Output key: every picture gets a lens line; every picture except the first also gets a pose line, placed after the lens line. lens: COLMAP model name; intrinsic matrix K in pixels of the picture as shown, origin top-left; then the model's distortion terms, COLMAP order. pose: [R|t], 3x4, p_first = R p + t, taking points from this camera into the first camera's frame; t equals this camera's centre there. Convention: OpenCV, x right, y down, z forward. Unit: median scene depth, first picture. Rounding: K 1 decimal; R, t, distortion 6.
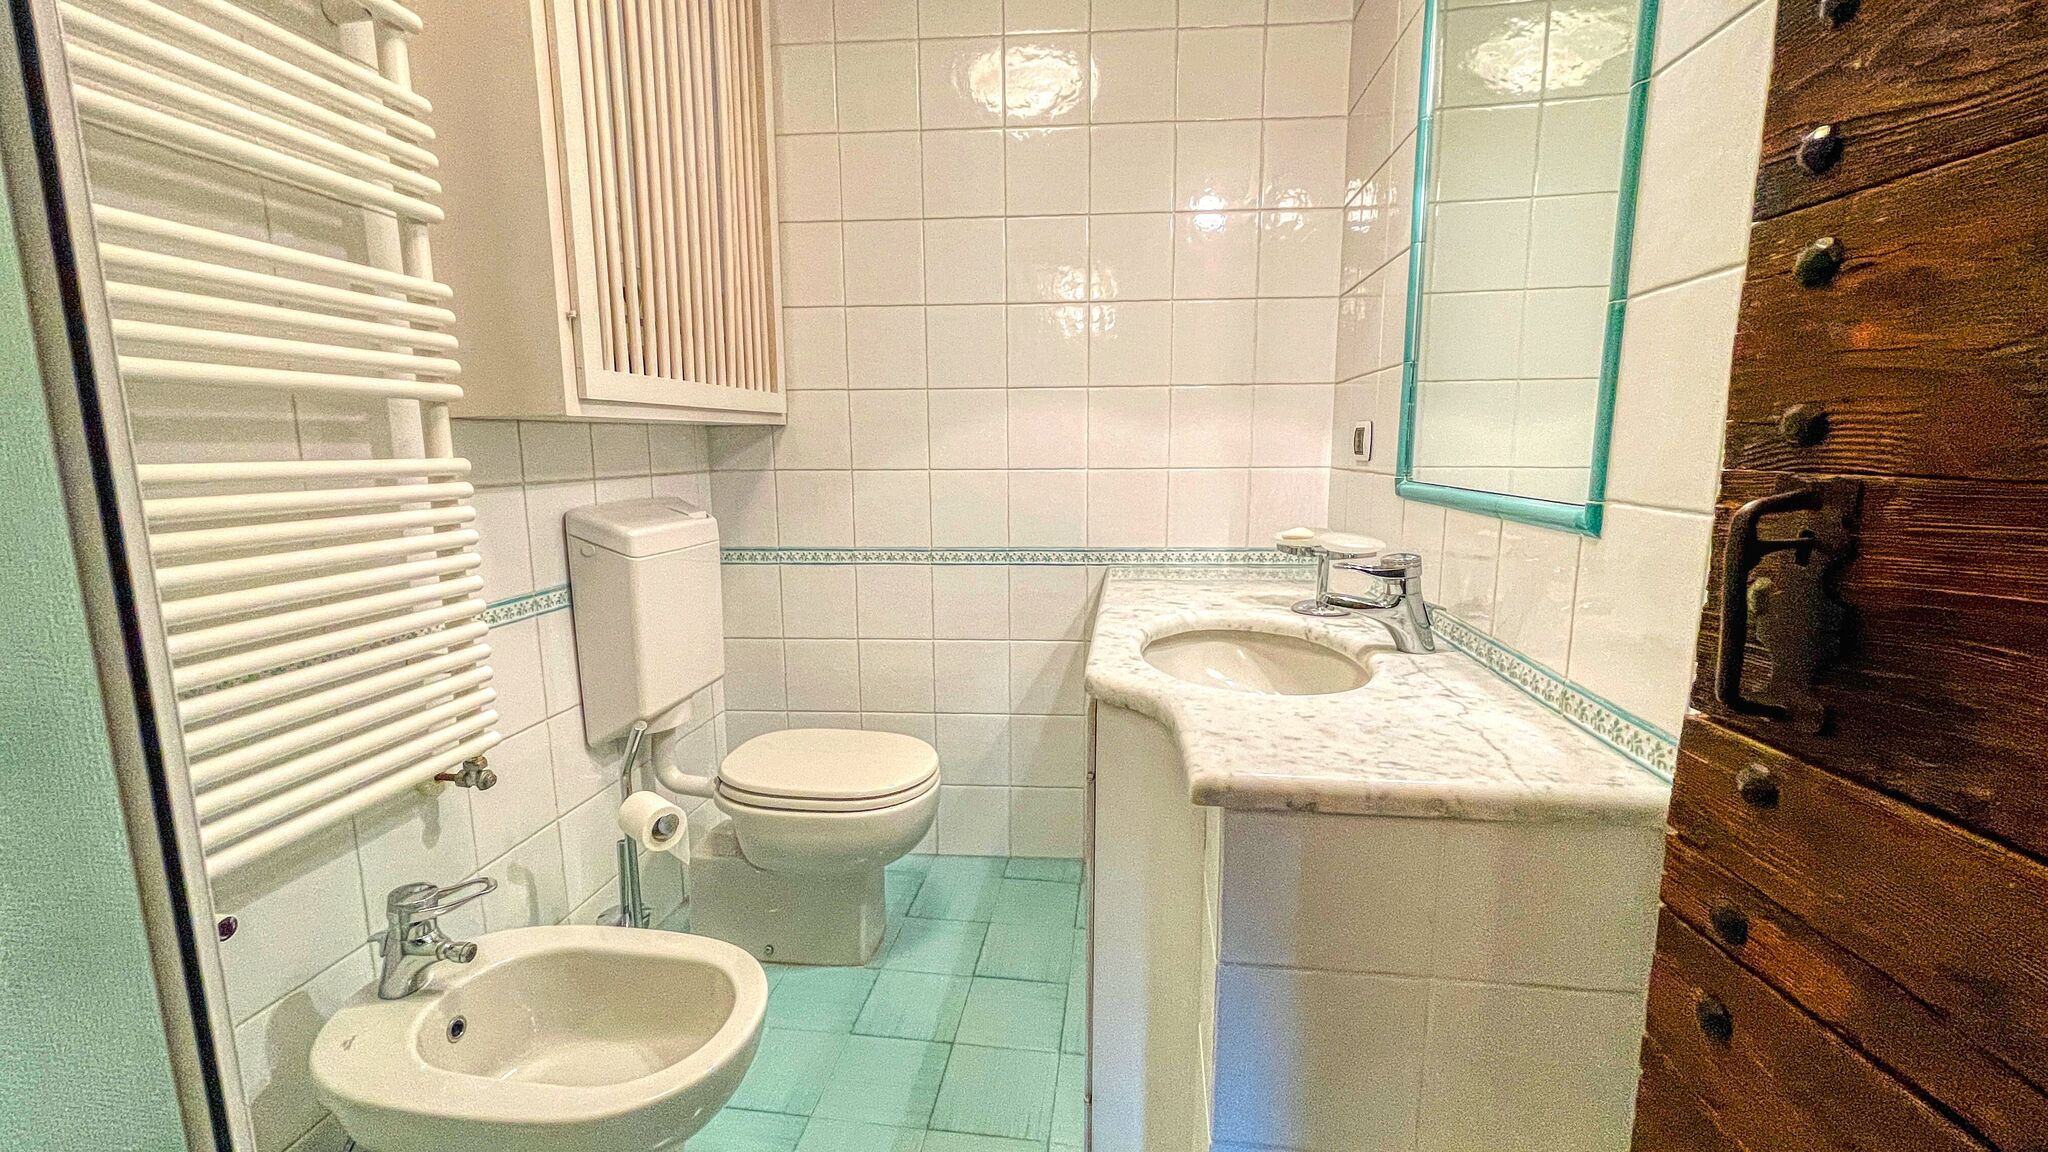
lens RADIAL K [[831.7, 0, 1029.2], [0, 831.7, 571.6], [0, 0, 1]] dist [0.001764, 0.001071]
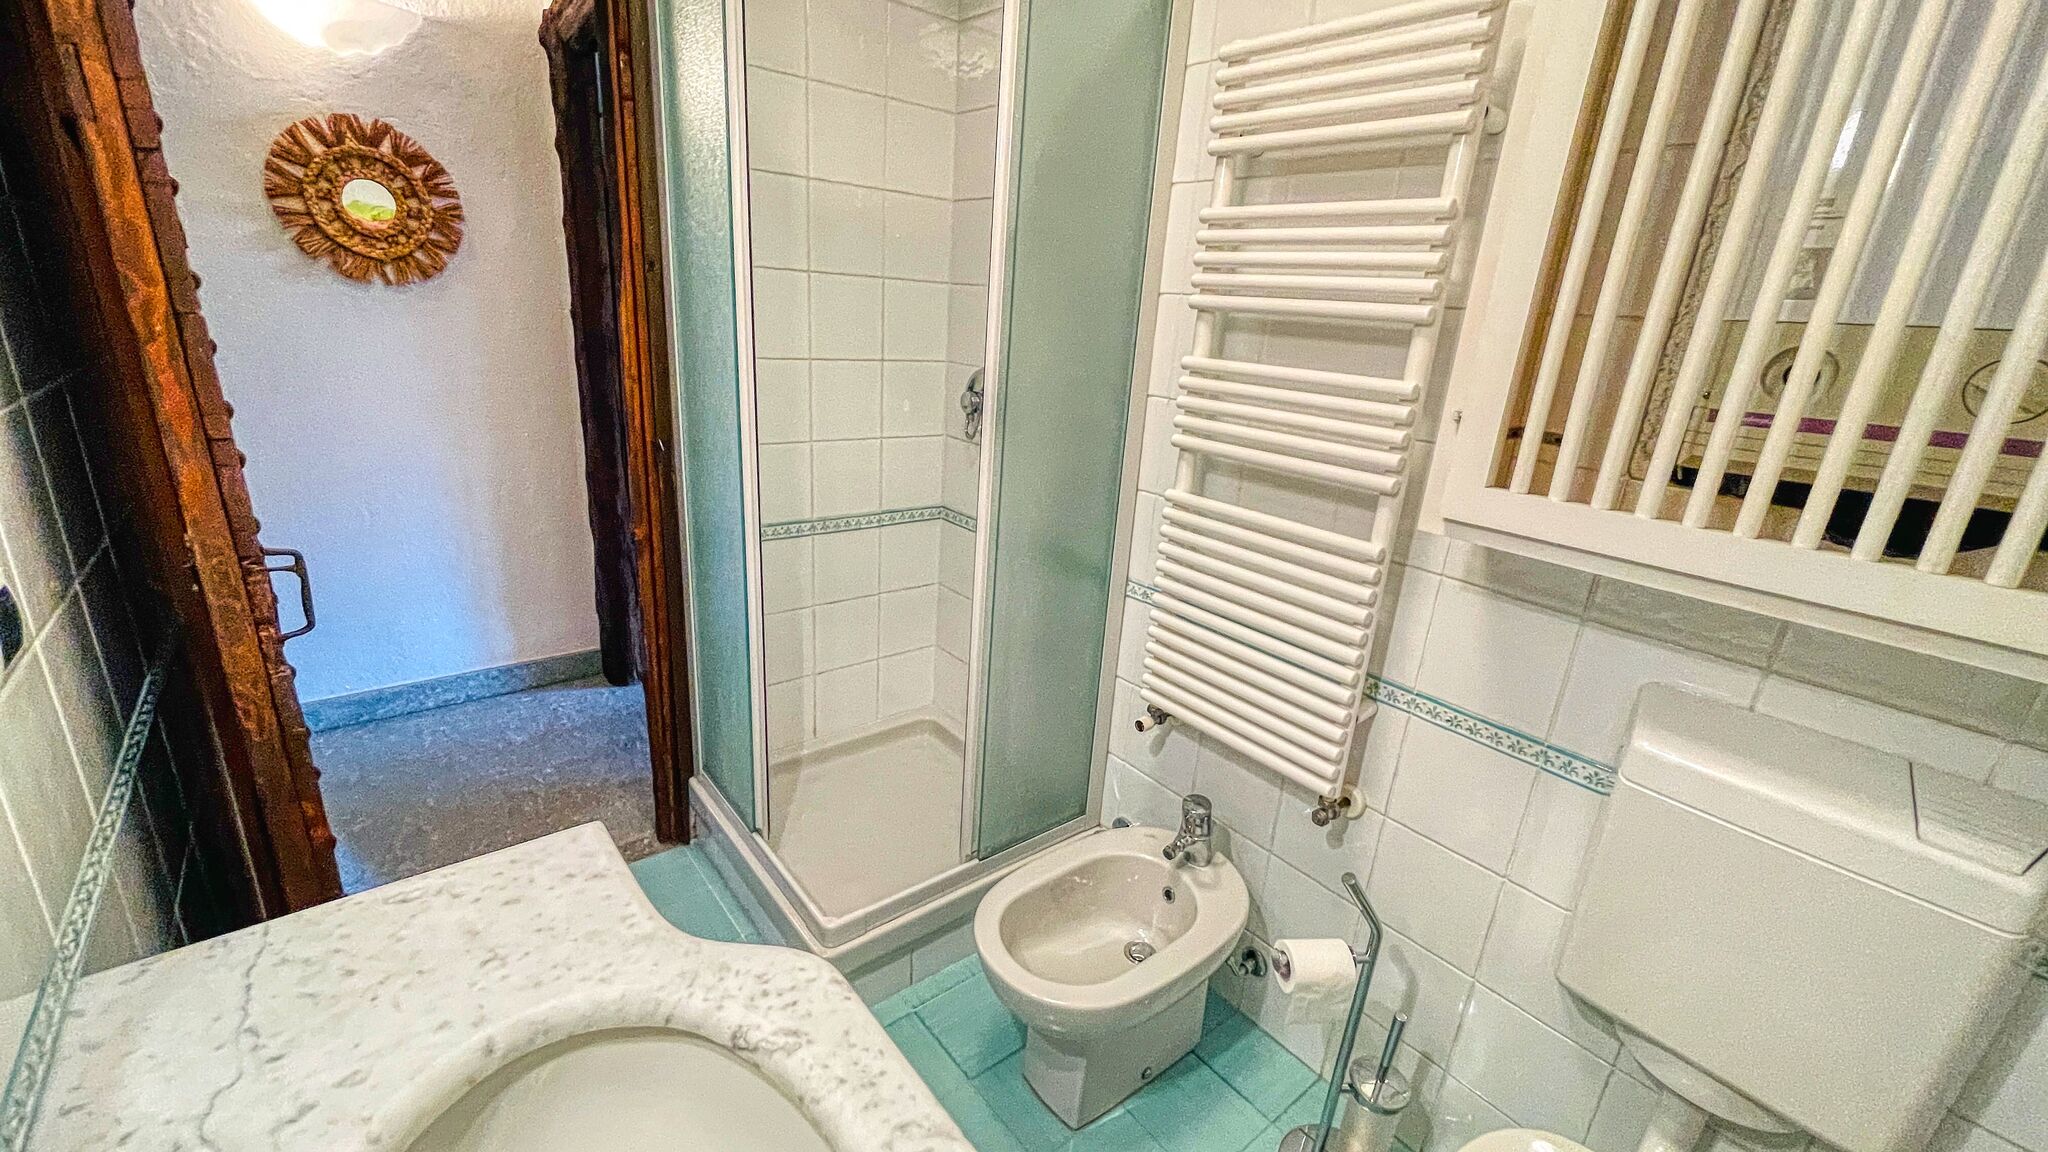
lens RADIAL K [[831.7, 0, 1015.5], [0, 831.7, 583.0], [0, 0, 1]] dist [0.001764, 0.001071]
pose [[-0.688856, 0.184192, -0.701107, 0.316696], [-0.179928, 0.893467, 0.411512, -0.369556], [0.702213, 0.409622, -0.582329, 1.086764]]
